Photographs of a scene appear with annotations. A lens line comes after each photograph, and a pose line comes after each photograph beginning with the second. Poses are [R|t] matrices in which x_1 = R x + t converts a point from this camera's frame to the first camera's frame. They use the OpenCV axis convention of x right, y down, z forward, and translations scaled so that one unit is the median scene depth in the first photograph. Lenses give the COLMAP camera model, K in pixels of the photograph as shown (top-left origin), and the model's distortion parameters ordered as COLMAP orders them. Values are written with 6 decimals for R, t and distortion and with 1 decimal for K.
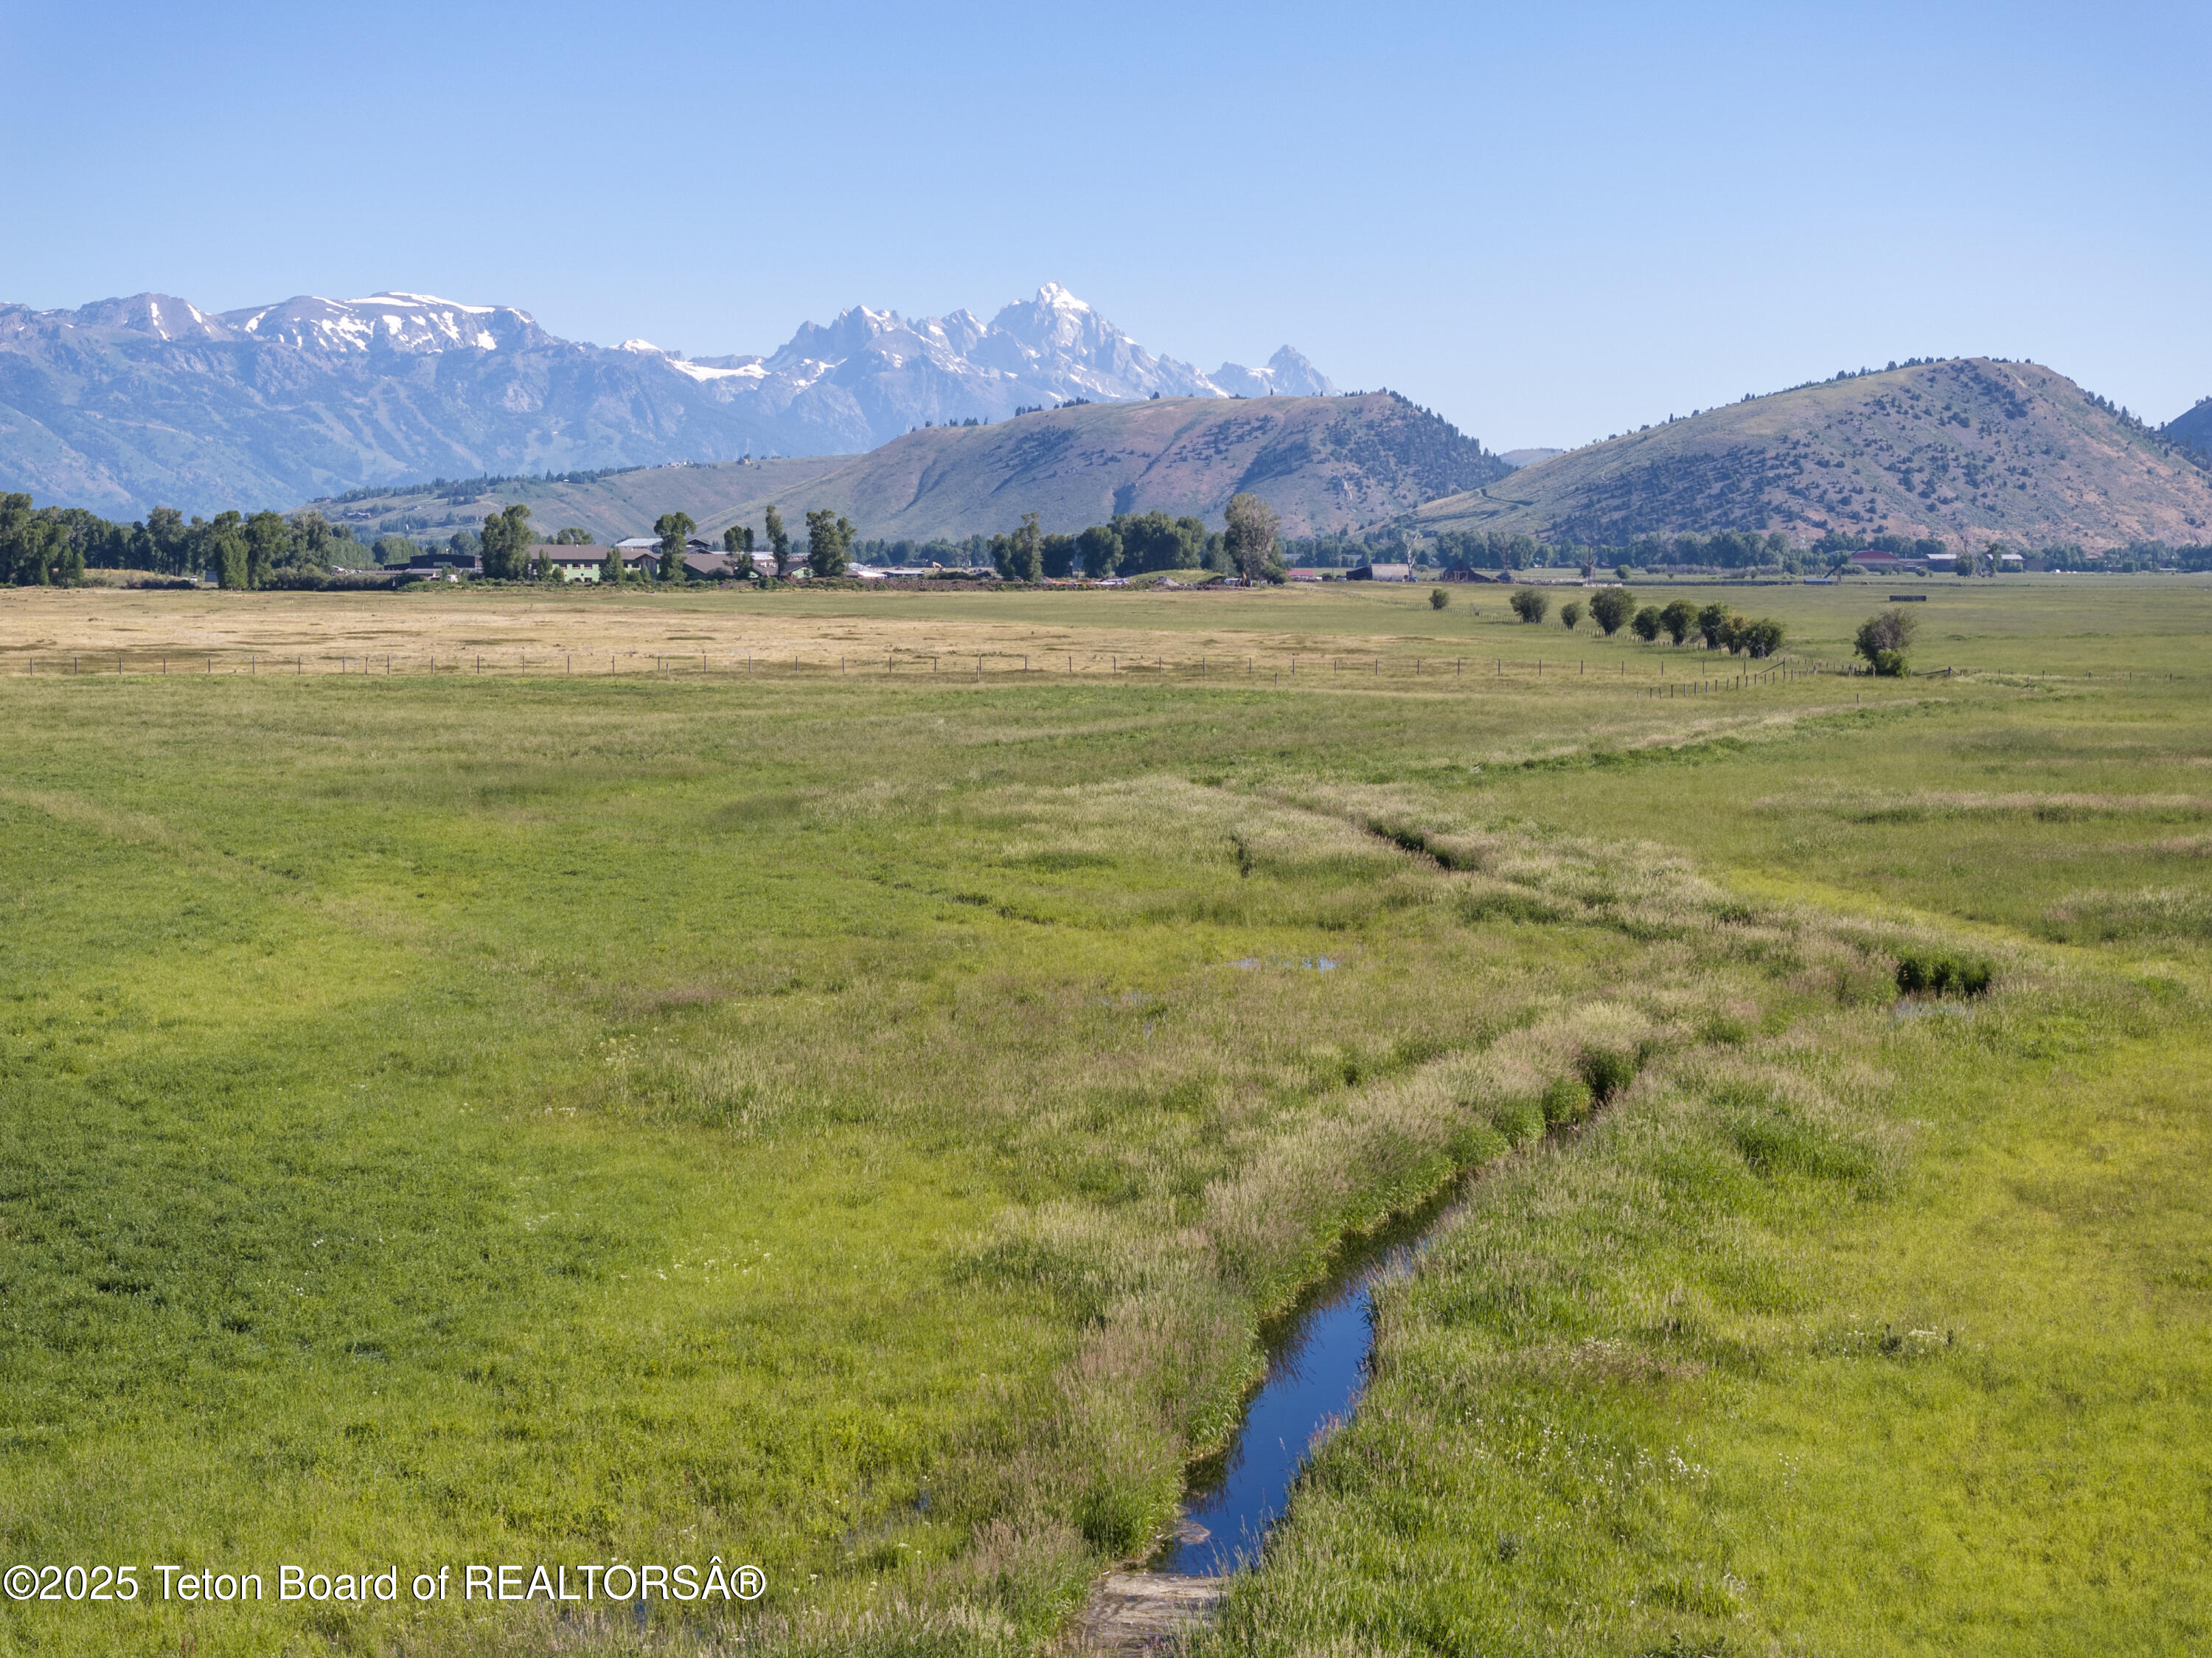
lens RADIAL K [[4358.6, 0, 1100.2], [0, 4358.6, 798.3], [0, 0, 1]] dist [-0.066328, 0.000000]
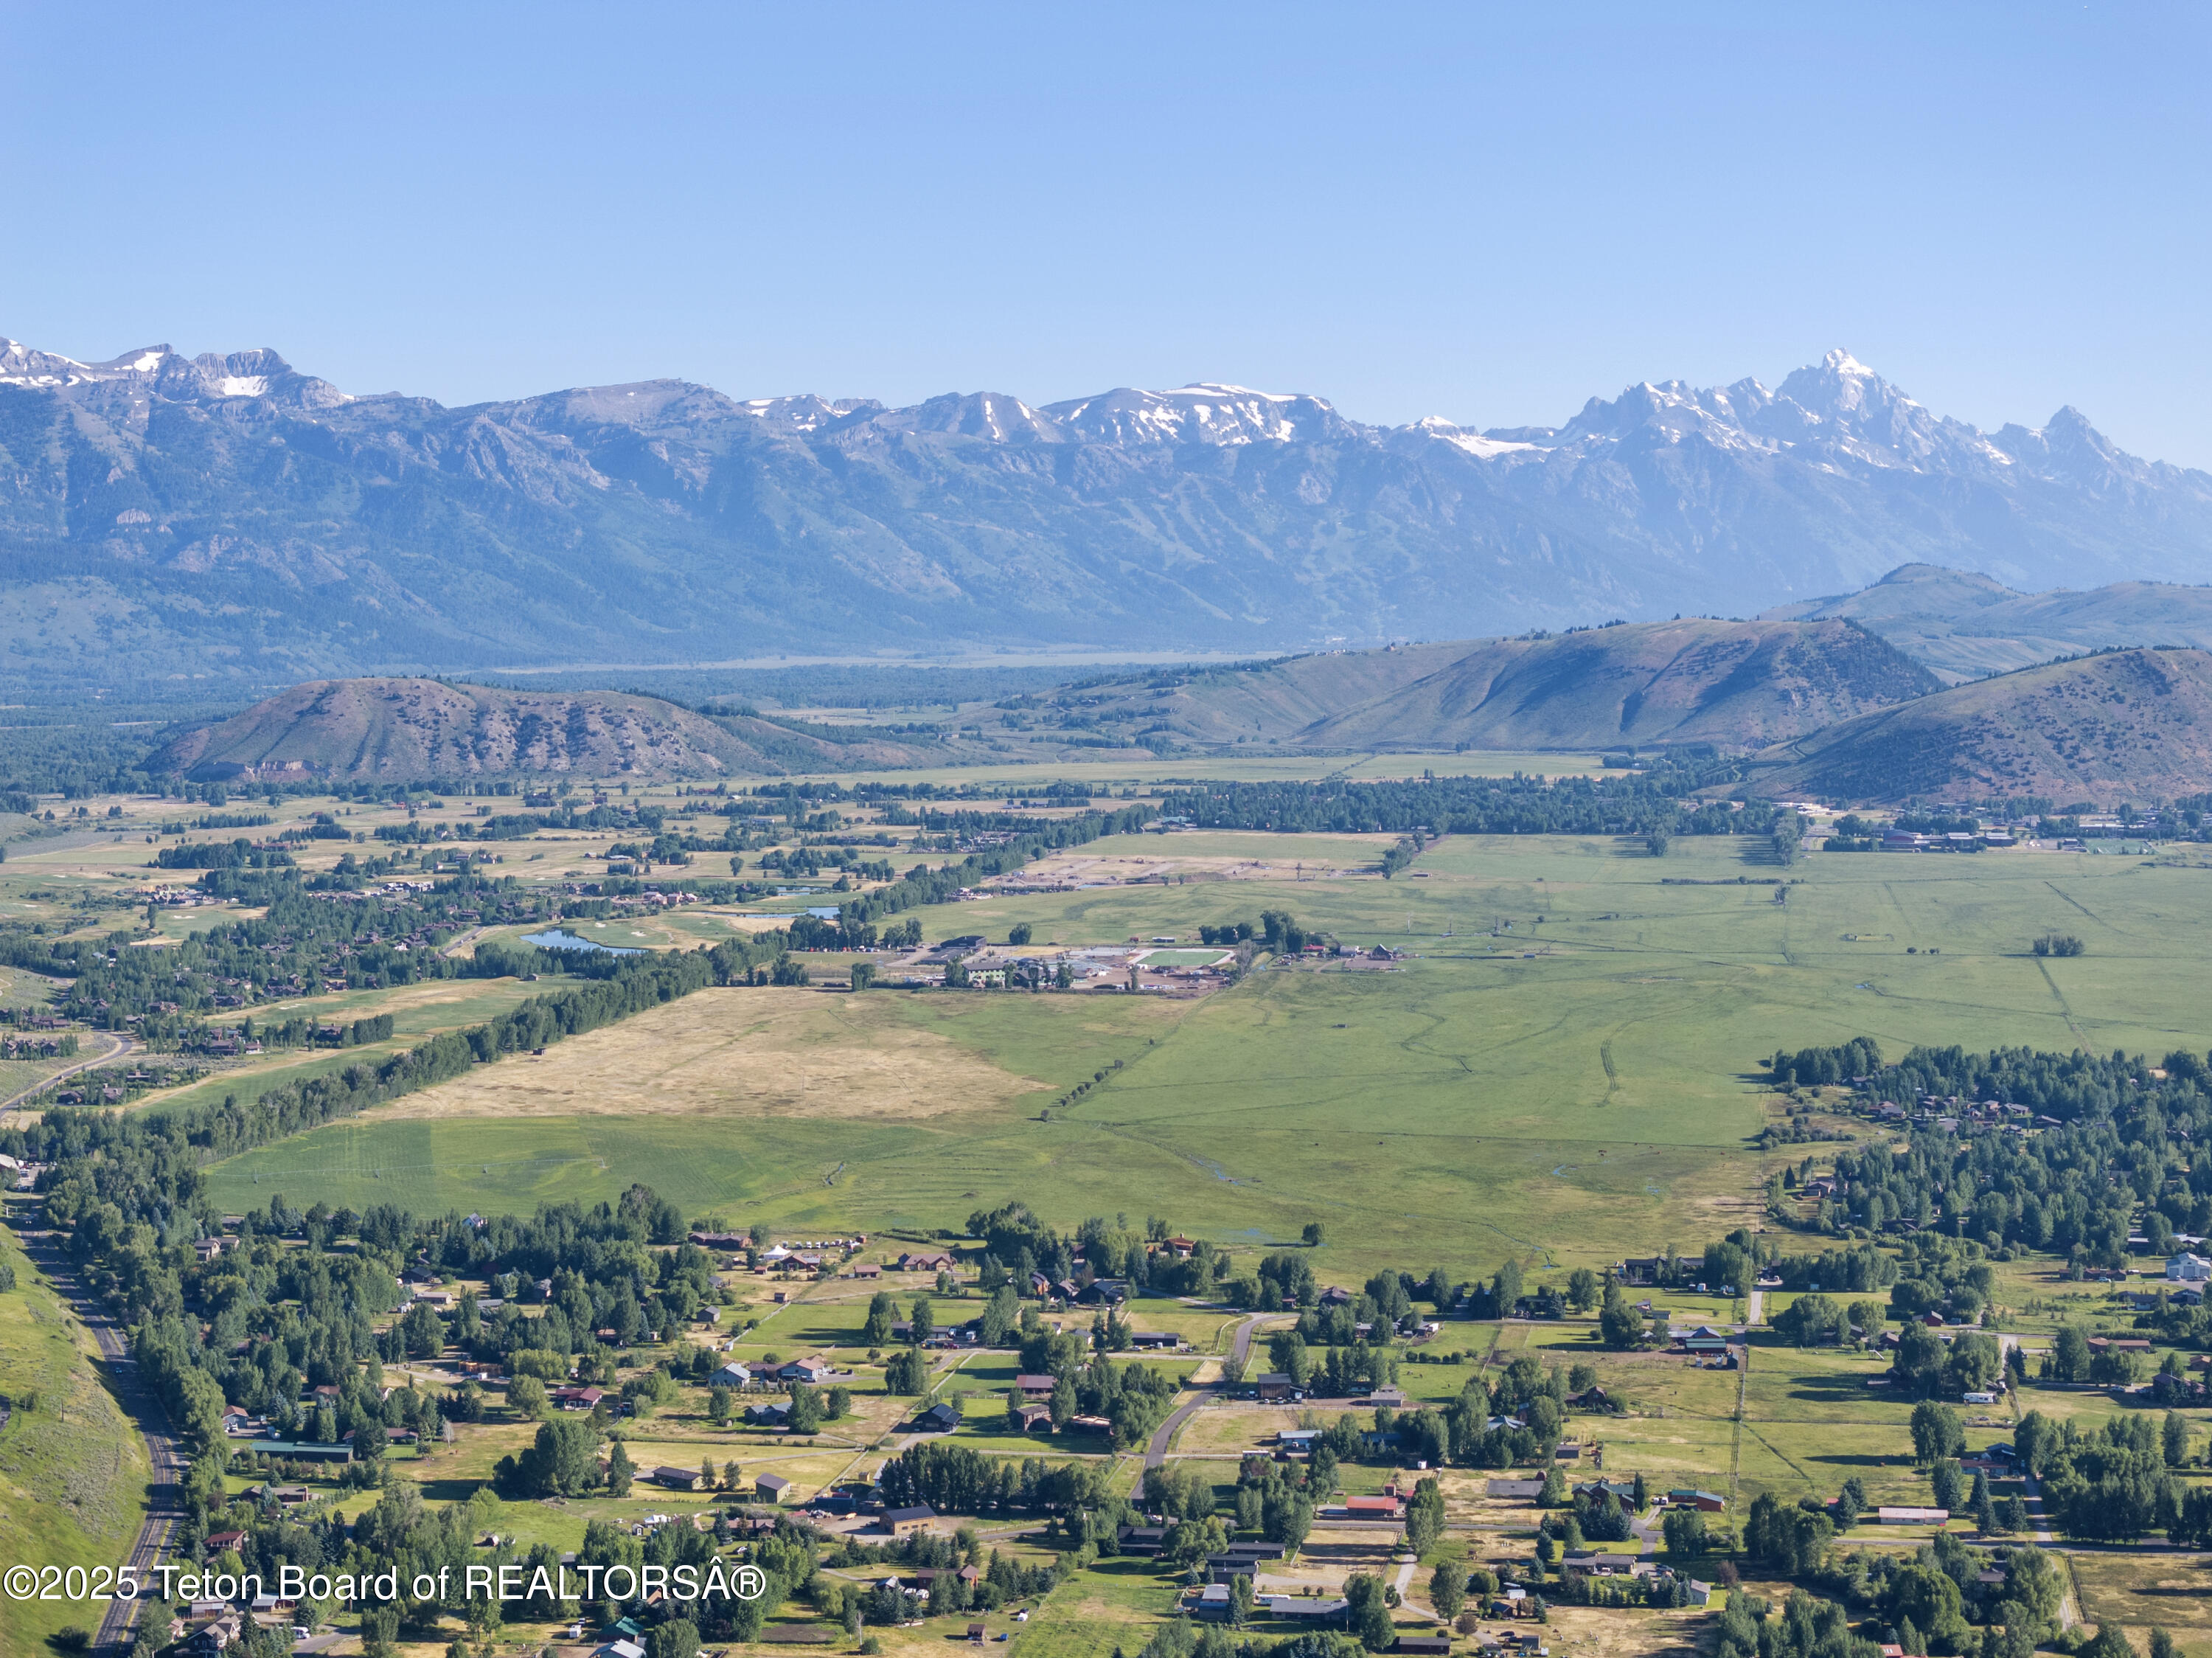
lens RADIAL K [[4358.6, 0, 1088.8], [0, 4358.6, 835.2], [0, 0, 1]] dist [-0.066328, 0.000000]
pose [[0.980817, 0.005803, -0.194843, 0.138934], [-0.005074, 0.999978, 0.004243, -0.043967], [0.194863, -0.003173, 0.980825, -0.487876]]
